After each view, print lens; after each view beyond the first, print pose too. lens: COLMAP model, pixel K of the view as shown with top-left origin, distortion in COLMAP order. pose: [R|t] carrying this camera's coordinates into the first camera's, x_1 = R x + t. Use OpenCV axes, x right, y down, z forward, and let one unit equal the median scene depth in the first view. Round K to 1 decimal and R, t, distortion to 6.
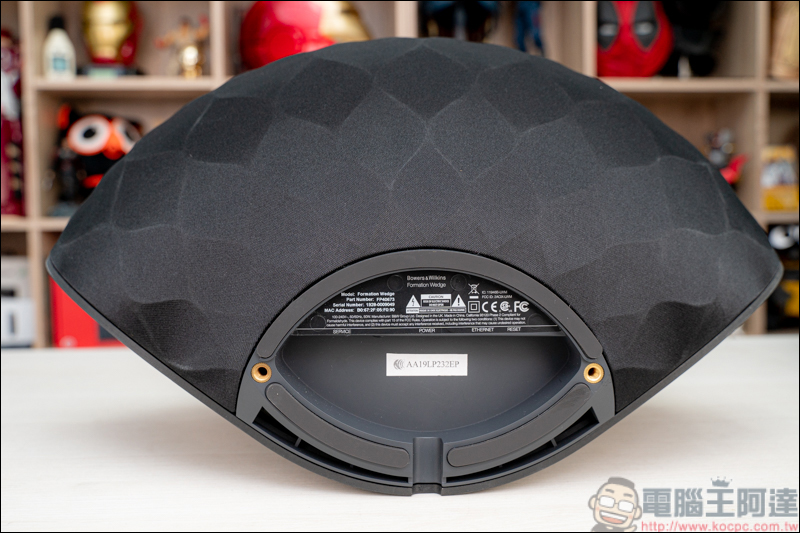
lens RADIAL K [[796.5, 0, 400.4], [0, 796.5, 272.4], [0, 0, 1]] dist [-0.024687, 0.000000]
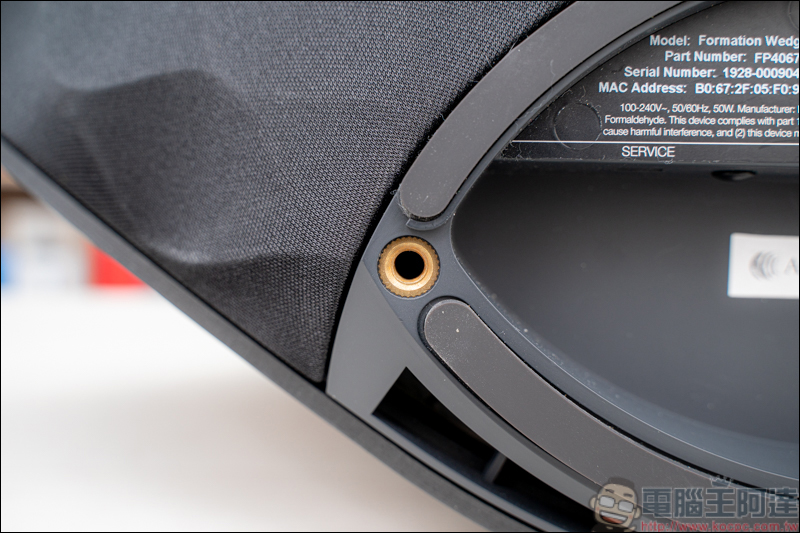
lens RADIAL K [[796.5, 0, 402.4], [0, 796.5, 268.4], [0, 0, 1]] dist [-0.024687, 0.000000]
pose [[0.998392, 0.023433, -0.051617, -0.158292], [-0.022734, 0.999642, 0.014088, 0.121078], [0.051929, -0.012892, 0.998568, 0.655577]]
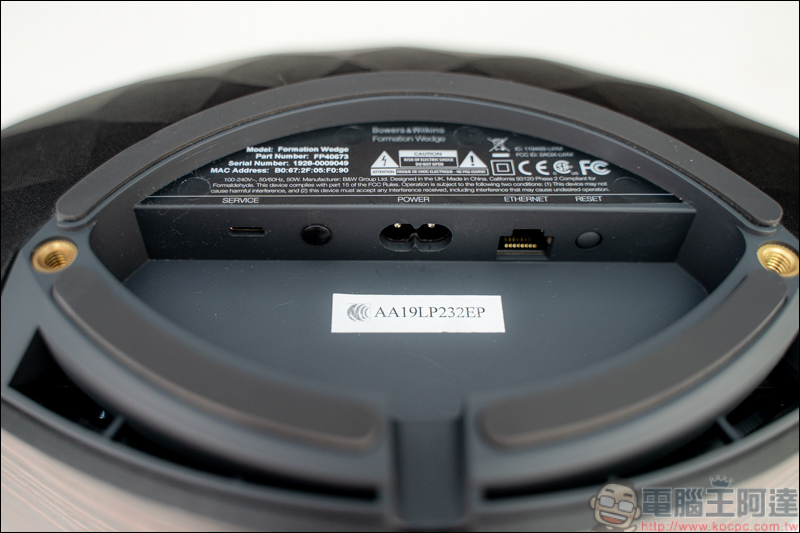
lens RADIAL K [[796.5, 0, 385.7], [0, 796.5, 259.9], [0, 0, 1]] dist [-0.024687, 0.000000]
pose [[0.999841, -0.016701, 0.006179, 0.012609], [0.016423, 0.730699, -0.682502, 0.436626], [0.006884, 0.682495, 0.730858, 0.664740]]
